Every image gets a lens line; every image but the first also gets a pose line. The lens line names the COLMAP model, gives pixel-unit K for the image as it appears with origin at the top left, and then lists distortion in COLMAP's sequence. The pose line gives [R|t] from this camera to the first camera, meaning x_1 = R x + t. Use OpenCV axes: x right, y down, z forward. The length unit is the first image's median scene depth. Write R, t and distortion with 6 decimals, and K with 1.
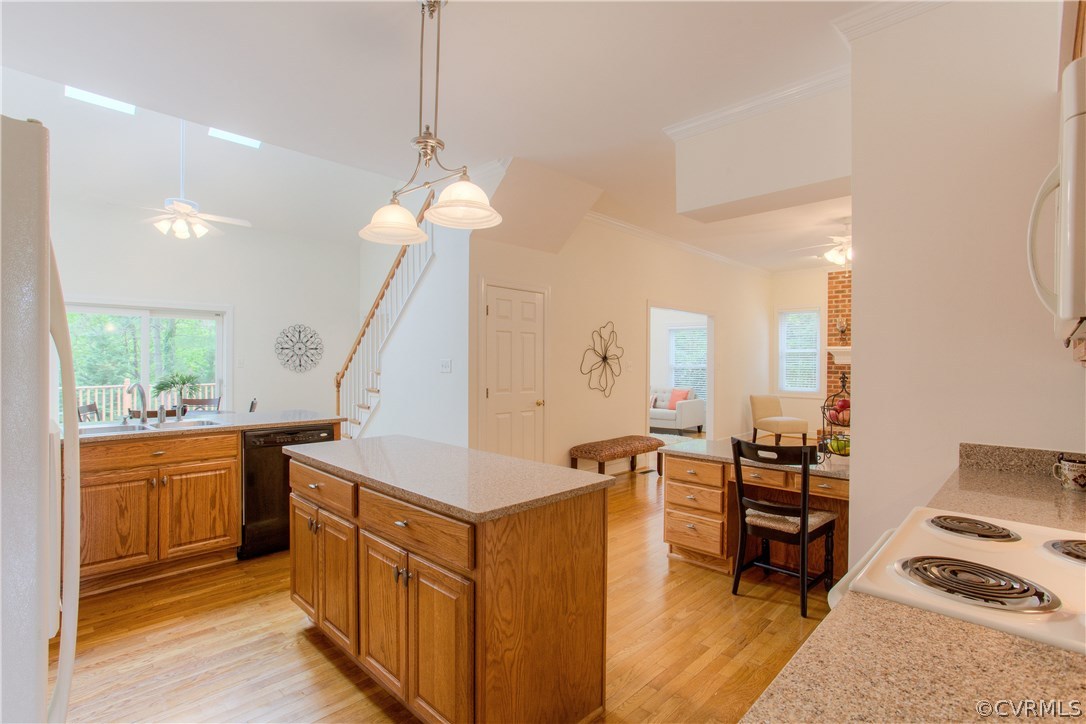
lens RADIAL K [[529.6, 0, 539.6], [0, 529.6, 362.9], [0, 0, 1]] dist [-0.027609, 0.010213]
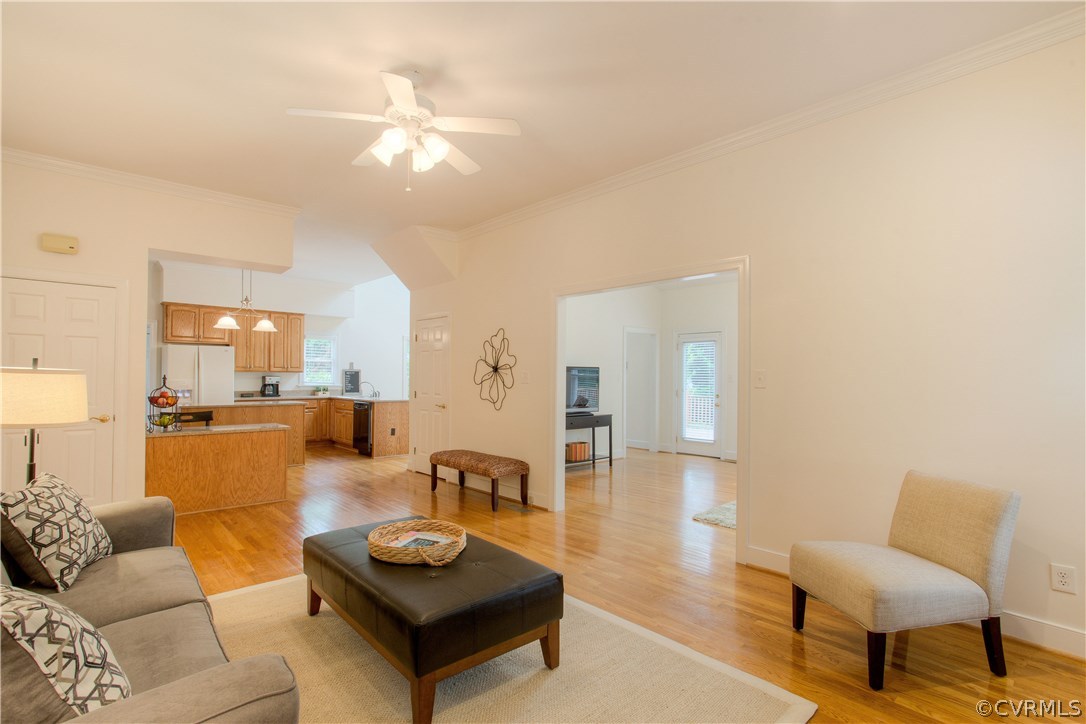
lens RADIAL K [[529.6, 0, 543.0], [0, 529.6, 364.8], [0, 0, 1]] dist [-0.027609, 0.010213]
pose [[-0.050671, -0.028412, -0.998311, 1.060636], [-0.008612, 0.999571, -0.028011, 0.009309], [0.998678, 0.007179, -0.050894, 1.122650]]
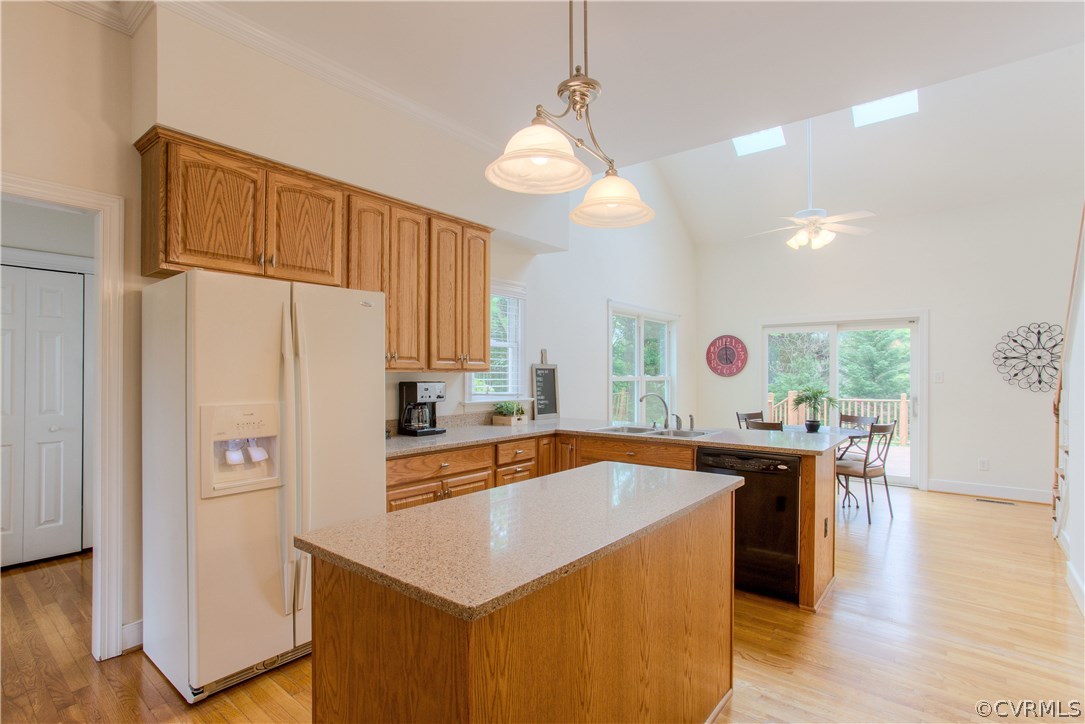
lens RADIAL K [[529.1, 0, 532.1], [0, 529.1, 367.7], [0, 0, 1]] dist [-0.027609, 0.010213]
pose [[0.081828, -0.013956, -0.996549, 0.247567], [-0.004593, 0.999886, -0.014379, -0.000521], [0.996636, 0.005754, 0.081754, 0.390966]]
